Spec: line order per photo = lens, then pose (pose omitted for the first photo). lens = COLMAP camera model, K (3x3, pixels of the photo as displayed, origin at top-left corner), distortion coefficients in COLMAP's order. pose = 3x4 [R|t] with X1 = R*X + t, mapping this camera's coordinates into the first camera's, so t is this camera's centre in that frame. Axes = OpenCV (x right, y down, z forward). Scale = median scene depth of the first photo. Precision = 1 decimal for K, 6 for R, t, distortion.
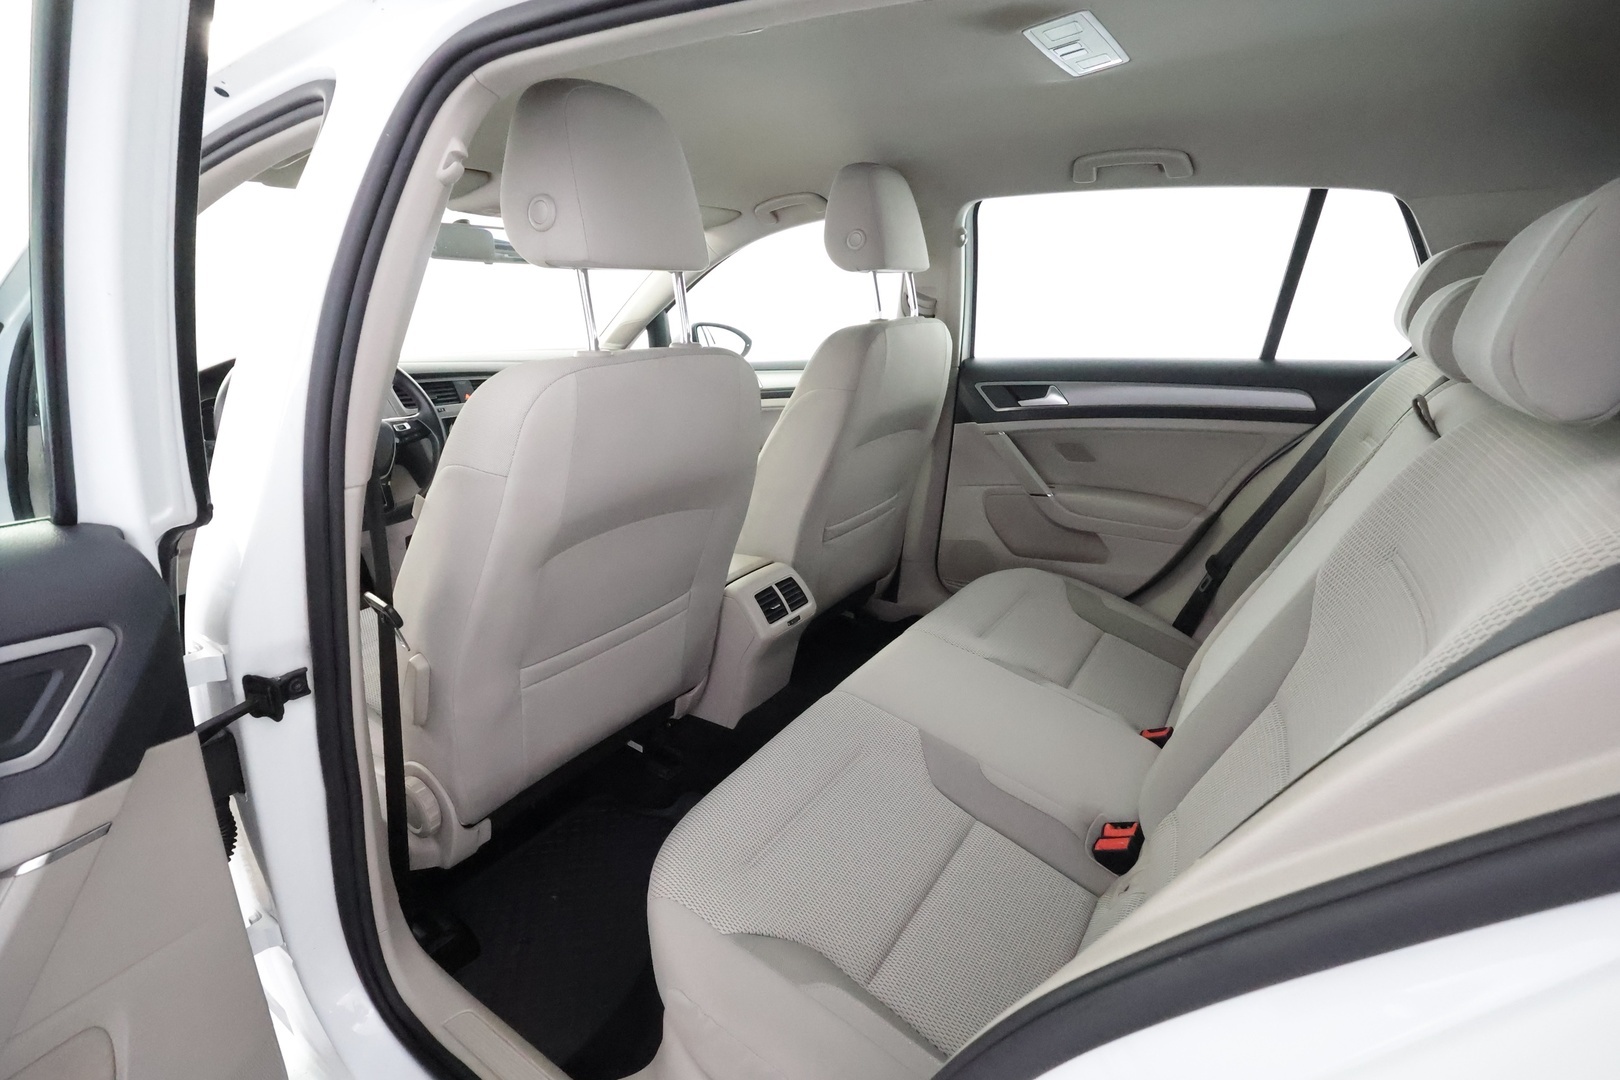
lens RADIAL K [[747.8, 0, 810.0], [0, 747.8, 540.0], [0, 0, 1]] dist [-0.010684, -0.000445]
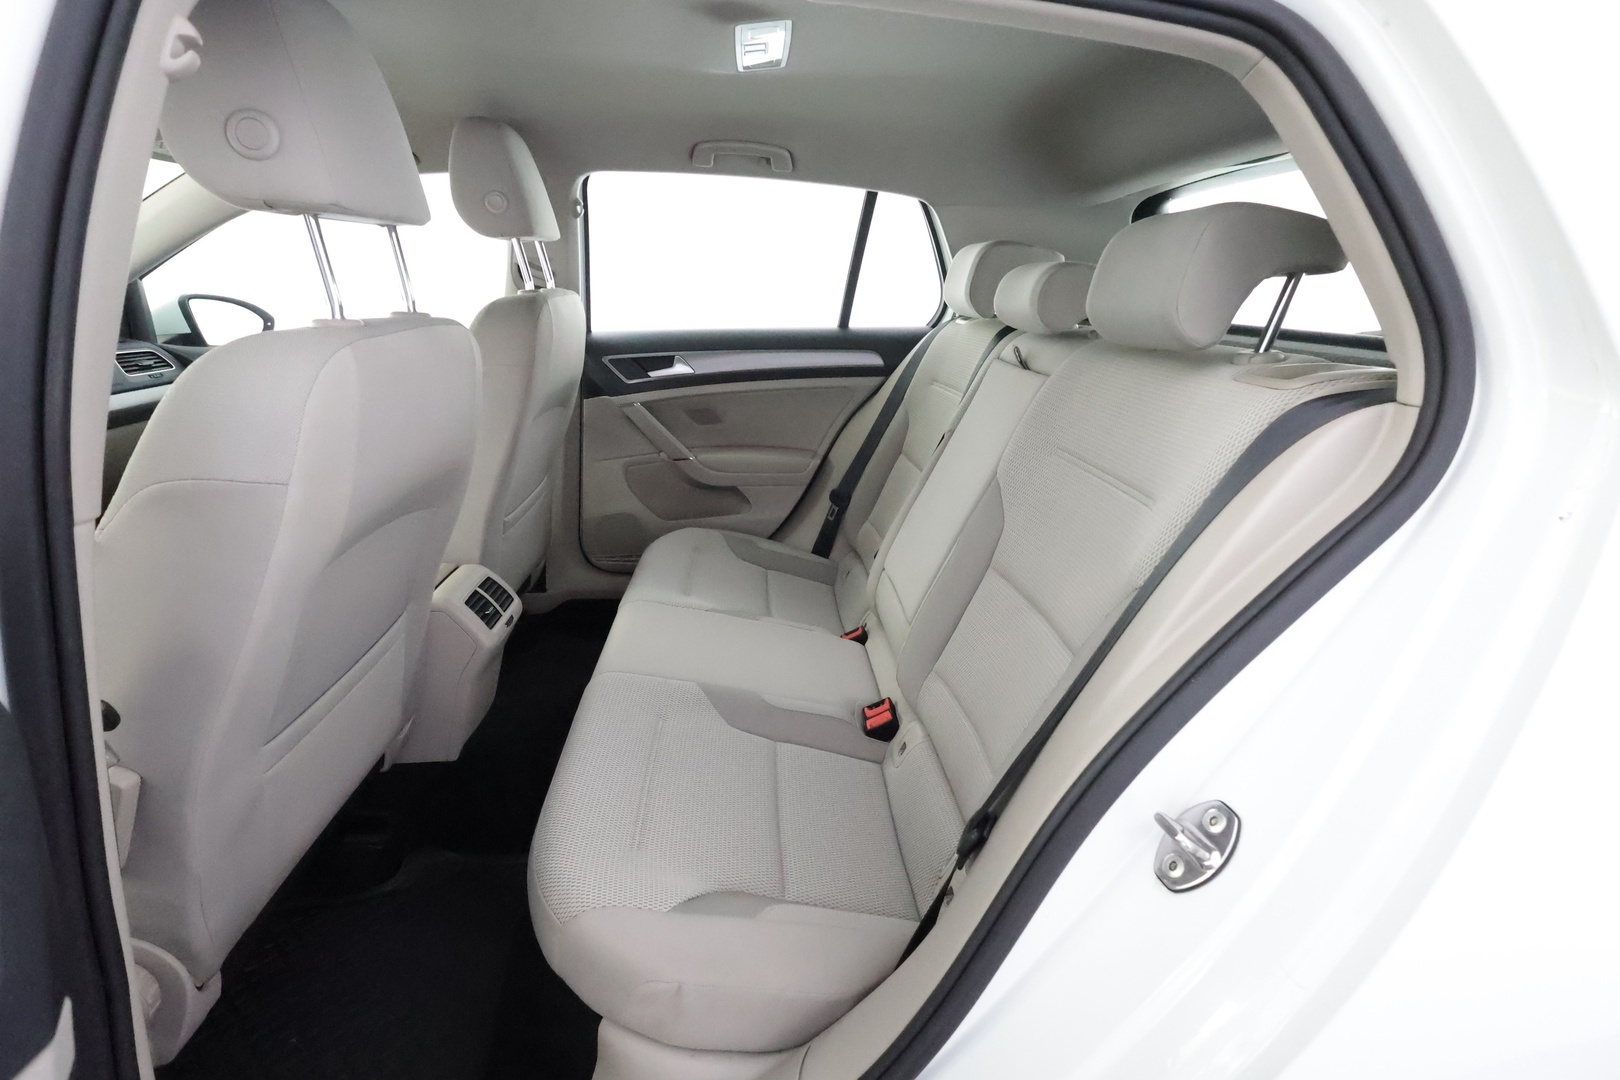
lens RADIAL K [[751.5, 0, 810.0], [0, 751.5, 540.0], [0, 0, 1]] dist [-0.002291, 0.001011]
pose [[0.788809, -0.179740, 0.587771, -0.225513], [0.166056, 0.983046, 0.077761, 0.000009], [-0.591782, 0.036264, 0.805282, 0.033967]]
